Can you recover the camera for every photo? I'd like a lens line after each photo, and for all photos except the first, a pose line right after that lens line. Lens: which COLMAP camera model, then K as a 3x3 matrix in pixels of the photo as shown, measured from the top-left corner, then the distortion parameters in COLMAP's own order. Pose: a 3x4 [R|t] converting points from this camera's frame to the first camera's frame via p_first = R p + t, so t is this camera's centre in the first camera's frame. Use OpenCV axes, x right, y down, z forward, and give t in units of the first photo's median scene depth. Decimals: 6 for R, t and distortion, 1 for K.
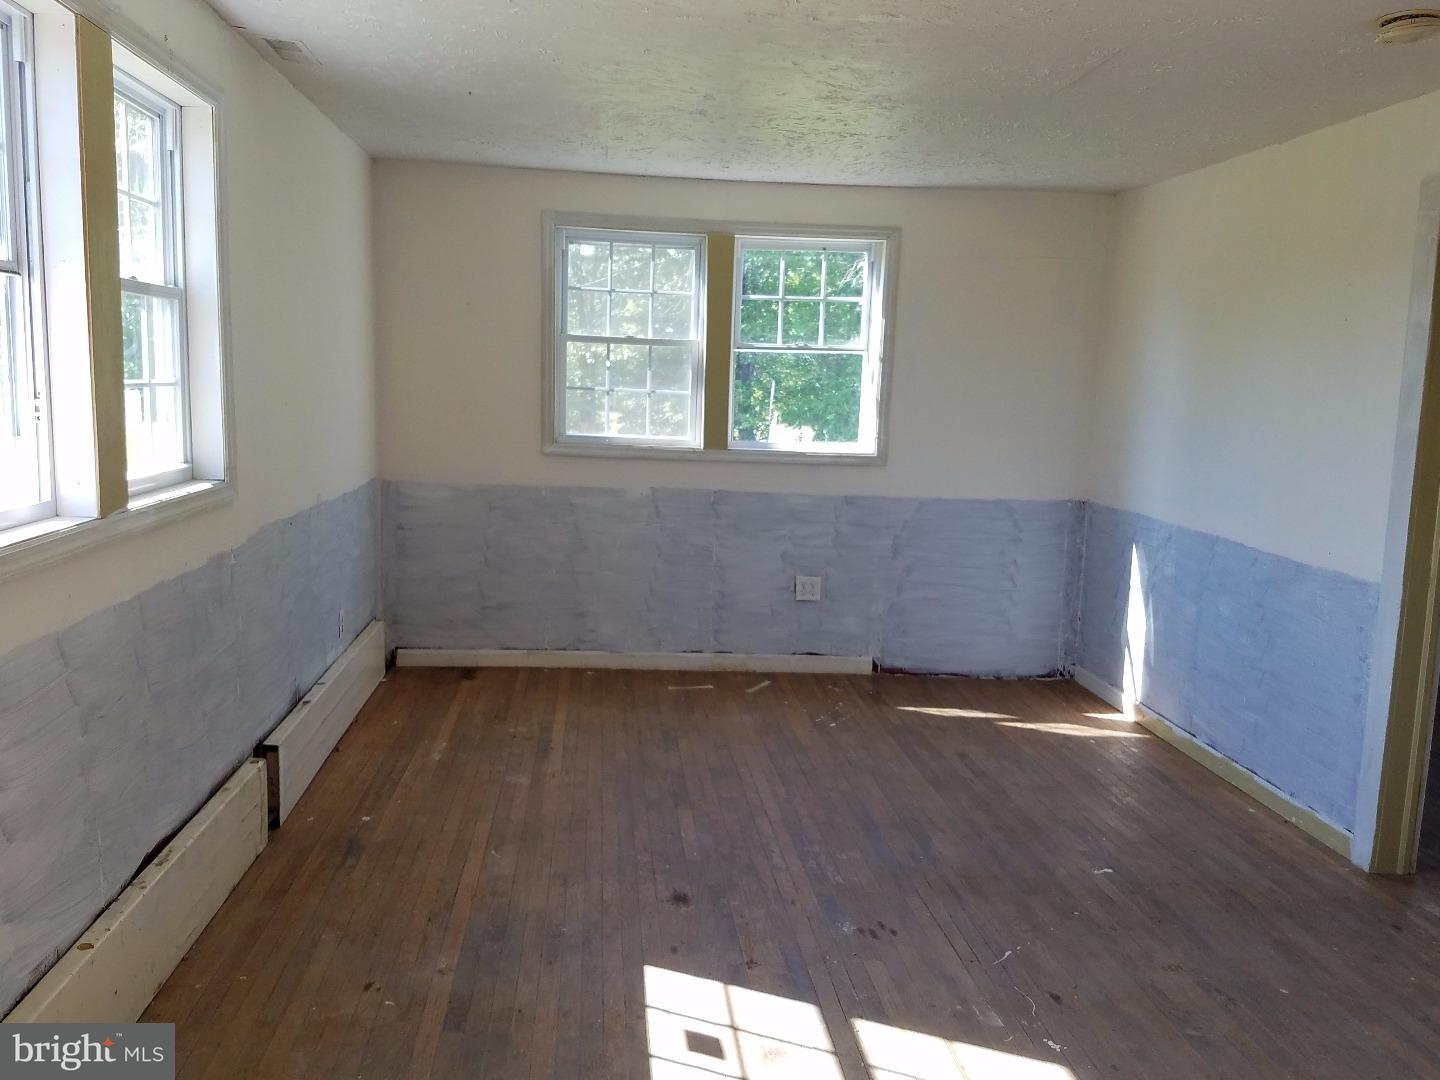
lens RADIAL K [[1220.0, 0, 714.5], [0, 1220.0, 543.7], [0, 0, 1]] dist [0.203092, -0.378039]
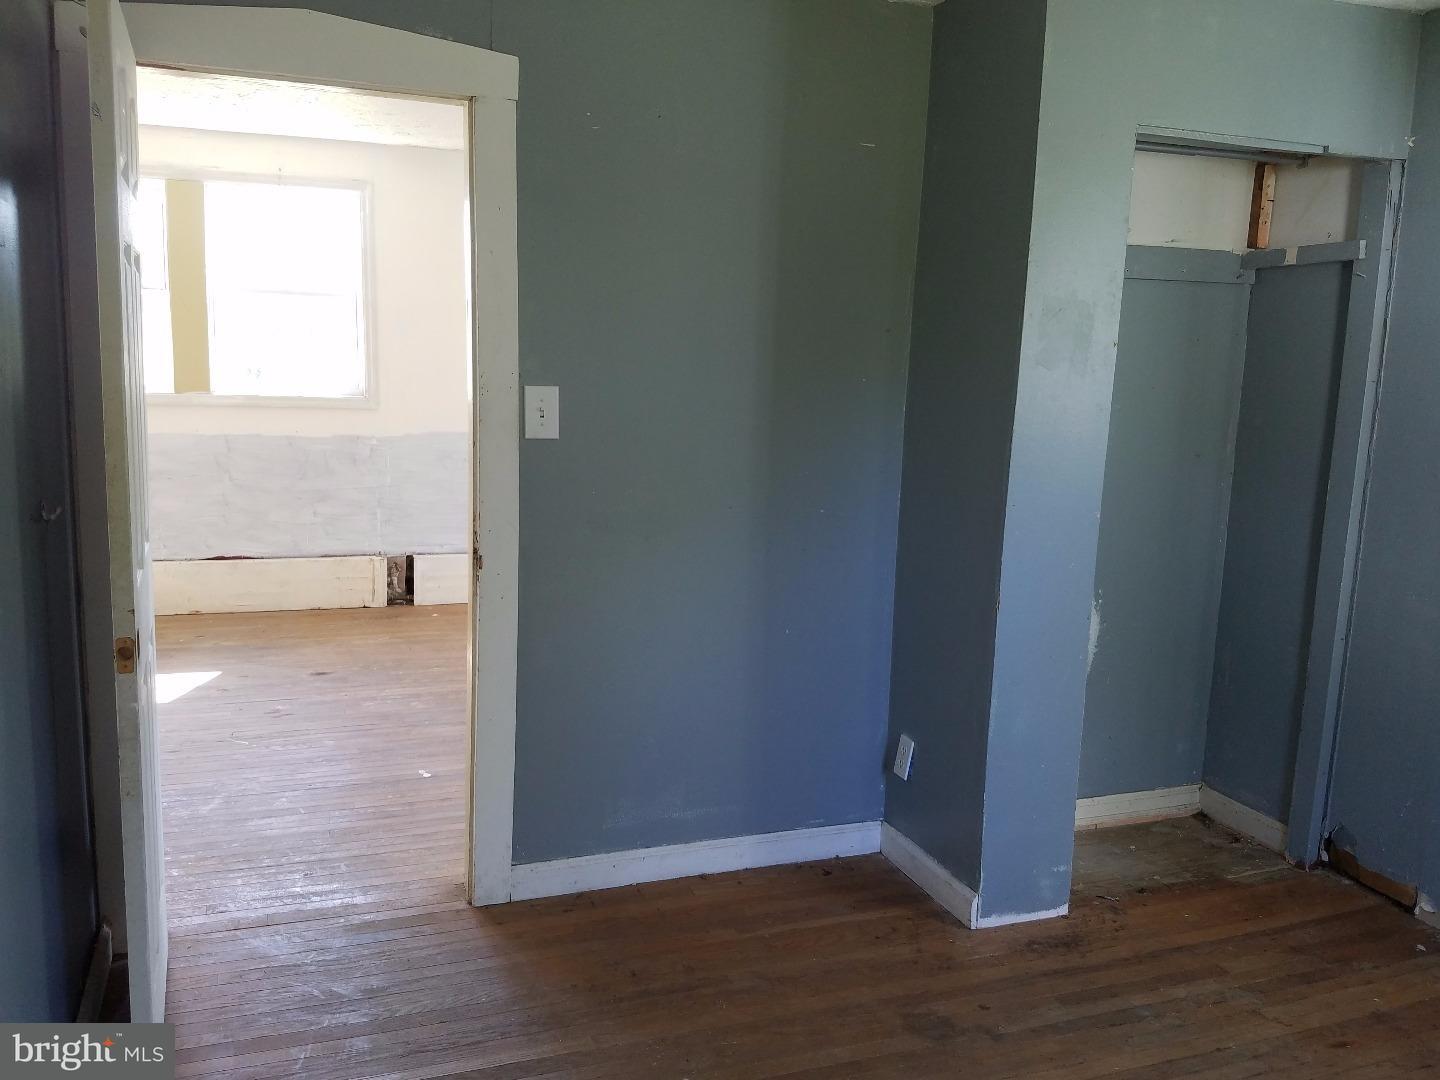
lens RADIAL K [[1220.0, 0, 714.5], [0, 1220.0, 543.7], [0, 0, 1]] dist [0.203092, -0.378039]
pose [[0.270324, 0.133227, -0.953507, 1.558956], [-0.151301, 0.983952, 0.094586, -0.094989], [0.950806, 0.118698, 0.286143, 0.996934]]
